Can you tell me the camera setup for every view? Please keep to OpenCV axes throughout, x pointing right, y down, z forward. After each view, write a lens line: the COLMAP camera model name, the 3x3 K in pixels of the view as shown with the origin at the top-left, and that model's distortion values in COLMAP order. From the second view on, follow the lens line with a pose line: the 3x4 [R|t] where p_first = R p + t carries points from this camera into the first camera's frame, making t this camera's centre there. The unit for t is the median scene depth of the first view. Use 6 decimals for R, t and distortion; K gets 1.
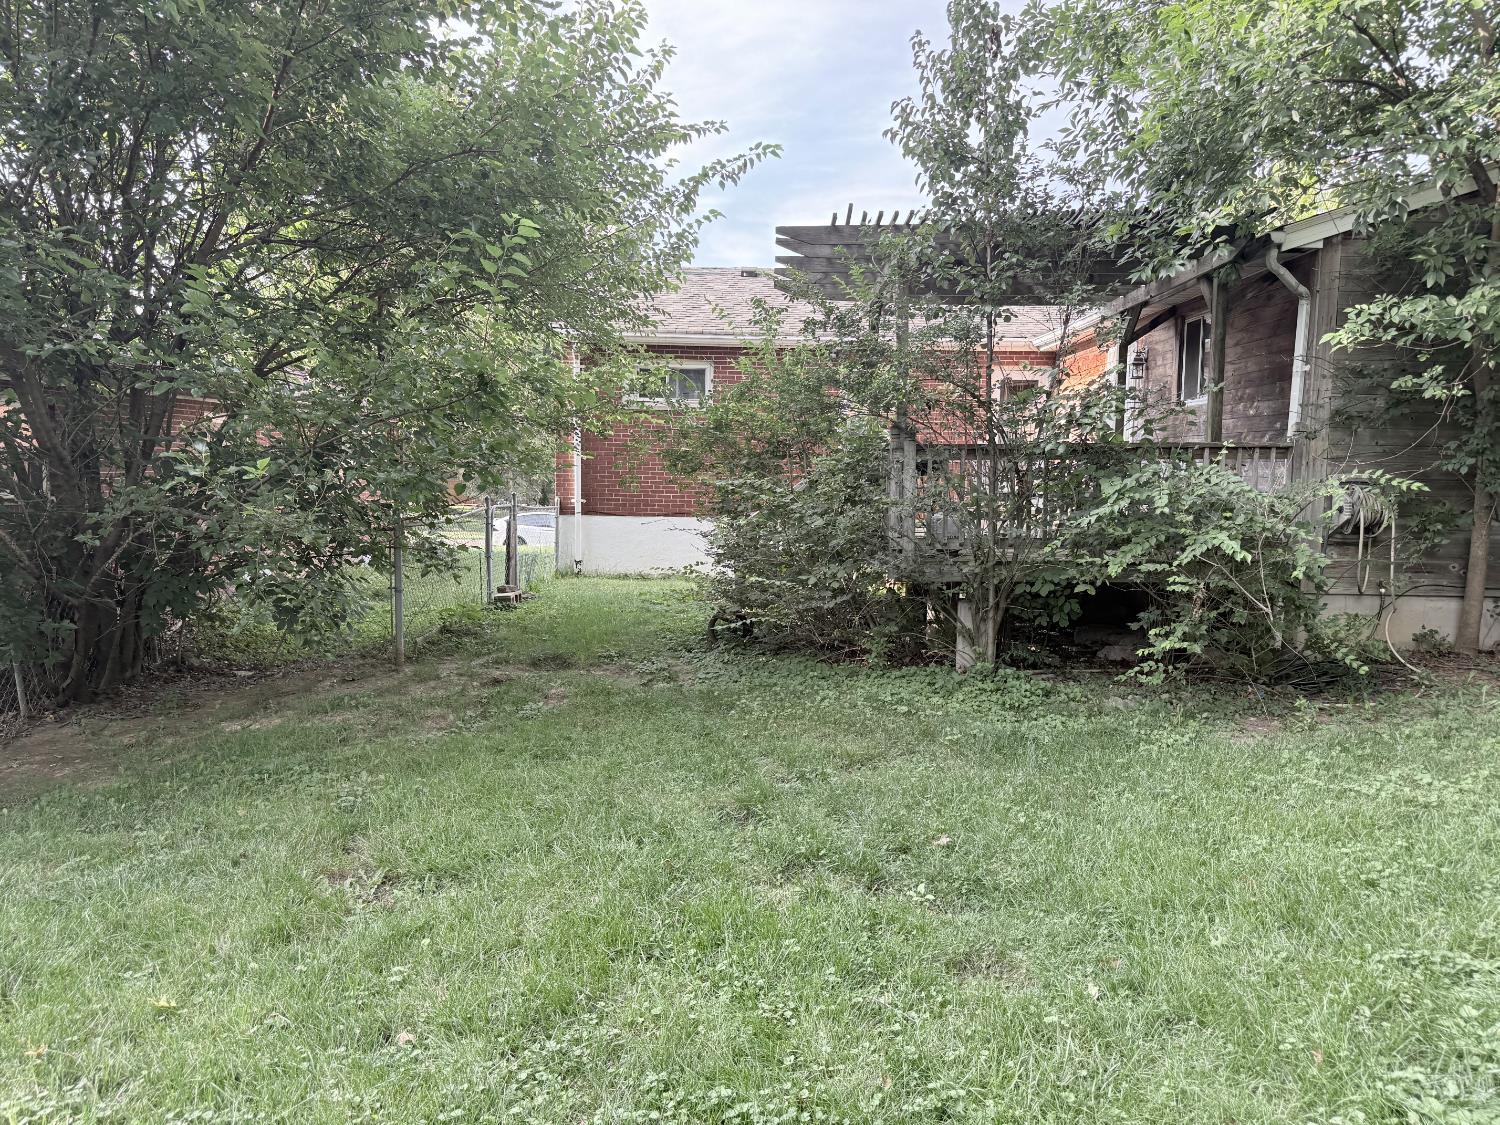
lens RADIAL K [[1067.9, 0, 750.0], [0, 1067.9, 562.5], [0, 0, 1]] dist [0.079452, -0.113563]
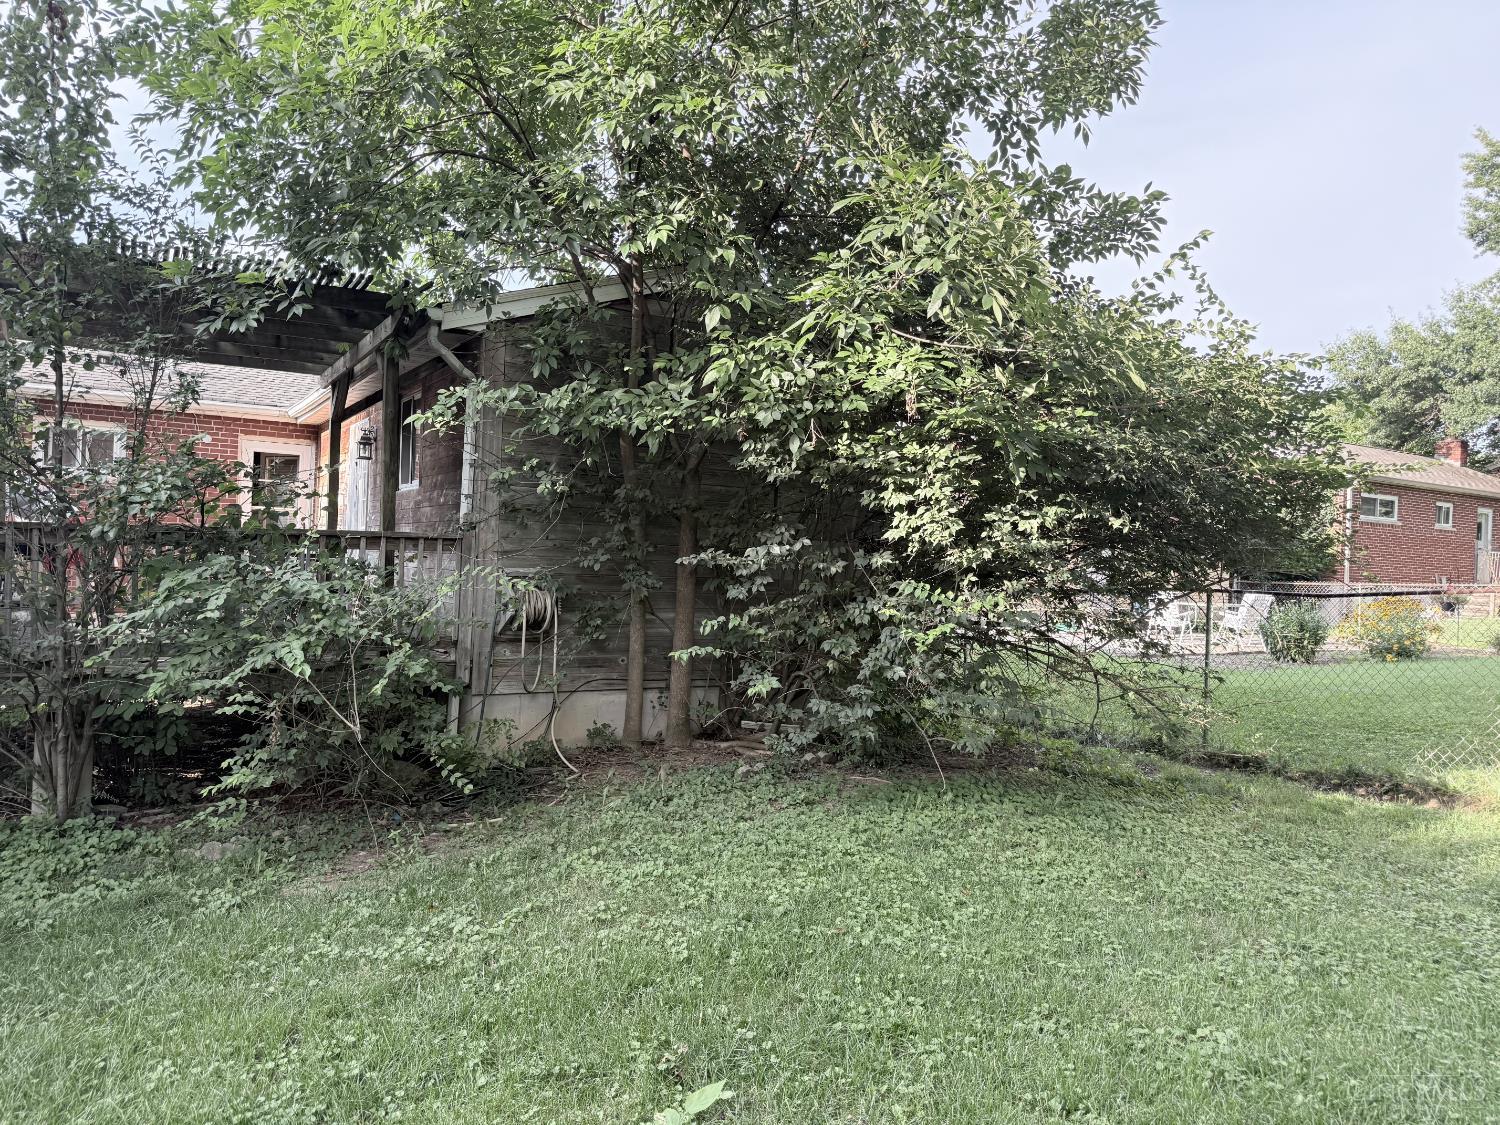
lens RADIAL K [[1067.9, 0, 750.0], [0, 1067.9, 562.5], [0, 0, 1]] dist [0.079452, -0.113563]
pose [[0.852792, 0.015747, 0.522014, 0.241213], [0.023458, 0.997382, -0.068409, -0.017072], [-0.521724, 0.070583, 0.850189, 0.084749]]
